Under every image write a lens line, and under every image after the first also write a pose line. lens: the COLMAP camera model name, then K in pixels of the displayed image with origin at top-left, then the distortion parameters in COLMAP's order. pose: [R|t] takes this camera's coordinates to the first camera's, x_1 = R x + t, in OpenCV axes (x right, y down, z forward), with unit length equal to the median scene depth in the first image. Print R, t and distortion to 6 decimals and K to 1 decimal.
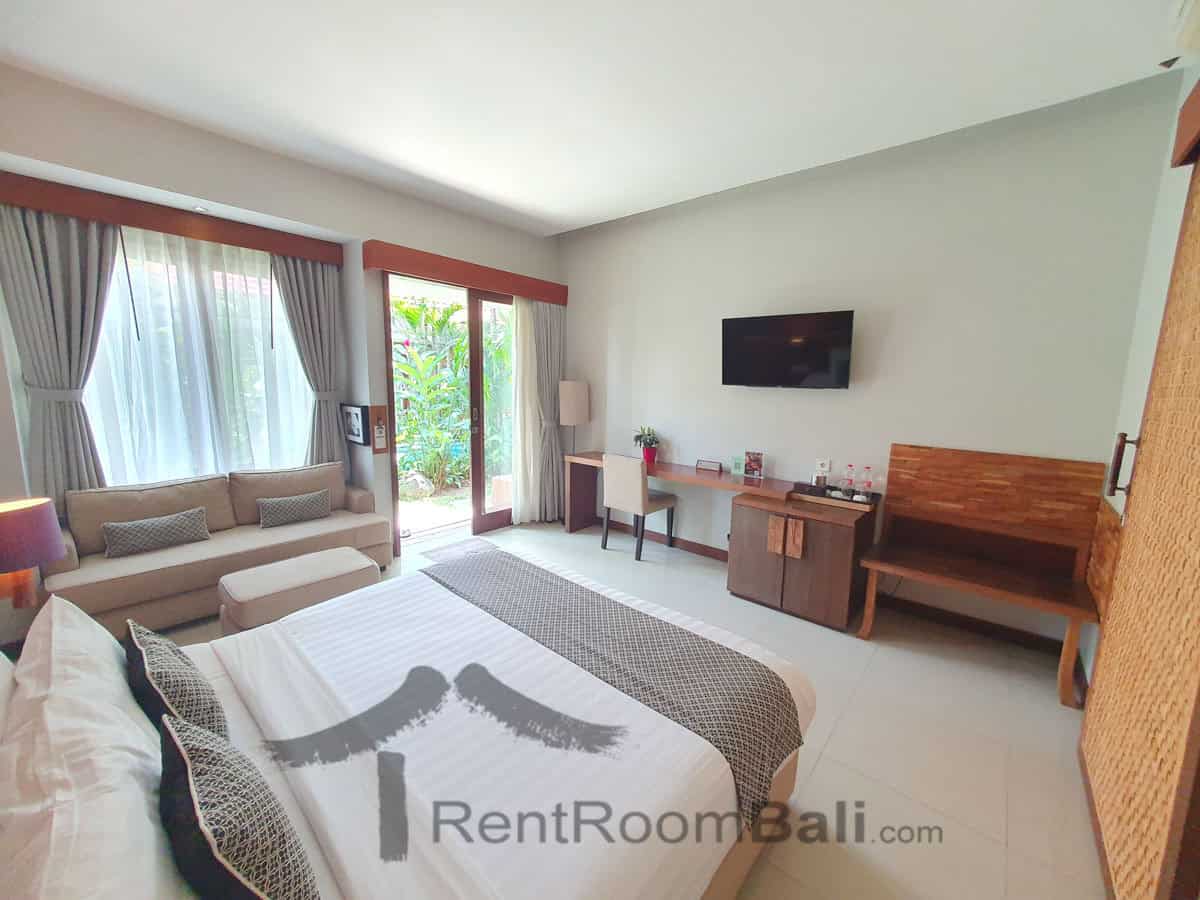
lens RADIAL K [[470.3, 0, 602.4], [0, 470.3, 449.2], [0, 0, 1]] dist [-0.000715, 0.000326]
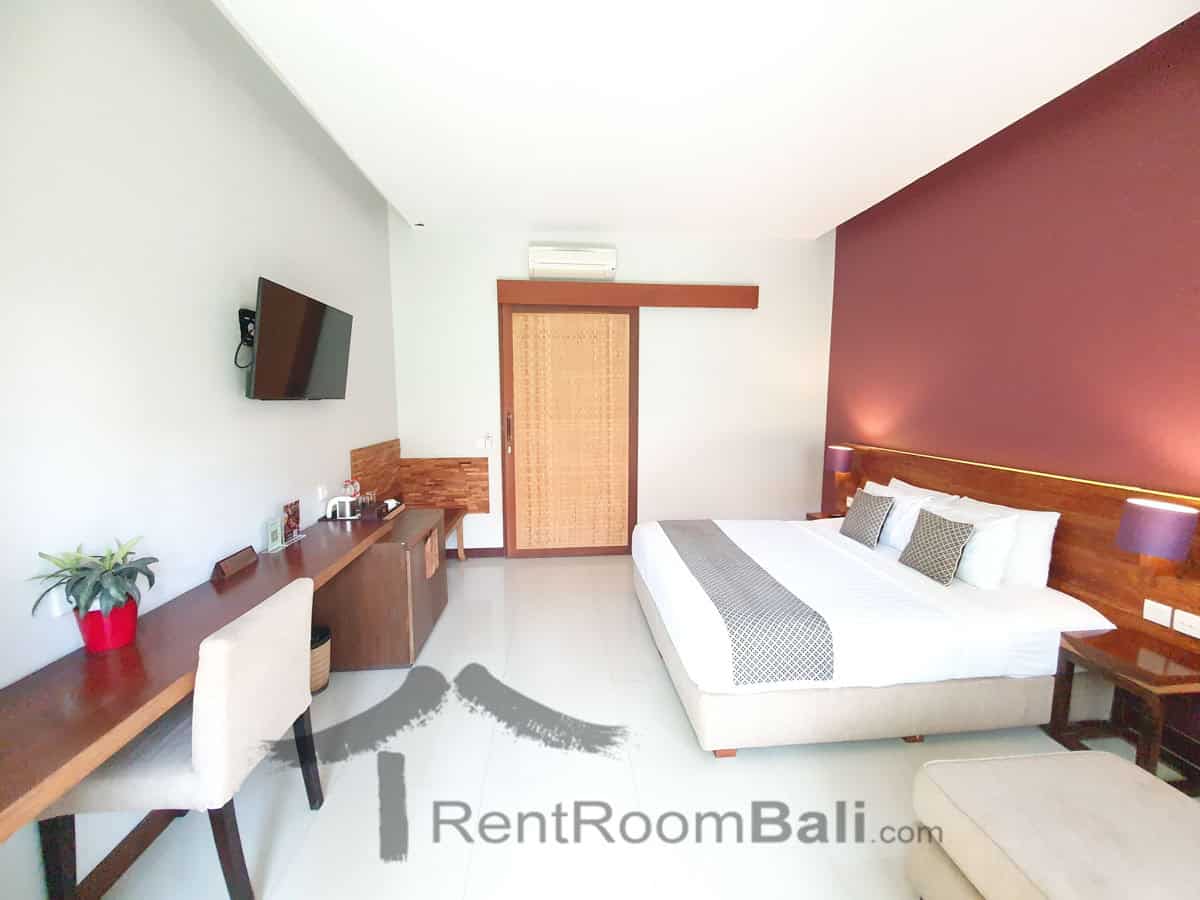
lens RADIAL K [[470.3, 0, 601.4], [0, 470.3, 447.9], [0, 0, 1]] dist [-0.000715, 0.000326]
pose [[-0.726775, -0.094981, 0.680277, -0.411132], [0.083678, 0.970773, 0.224938, -0.174539], [-0.681760, 0.220404, -0.697586, 1.149669]]
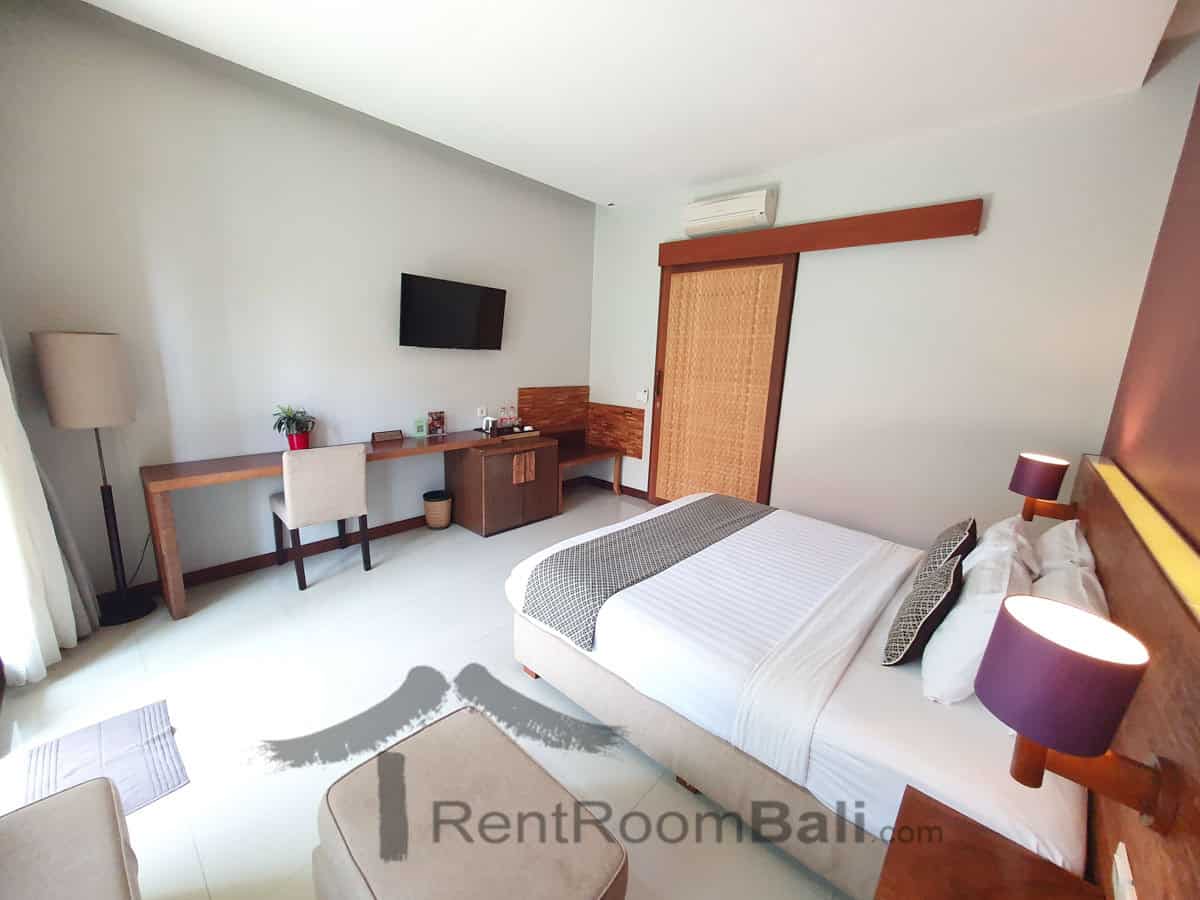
lens RADIAL K [[470.3, 0, 600.3], [0, 470.3, 448.3], [0, 0, 1]] dist [-0.000715, 0.000326]
pose [[0.017012, -0.223687, 0.974513, -0.710397], [0.102977, 0.969863, 0.220822, -0.108108], [-0.994538, 0.096596, 0.039534, 0.609055]]
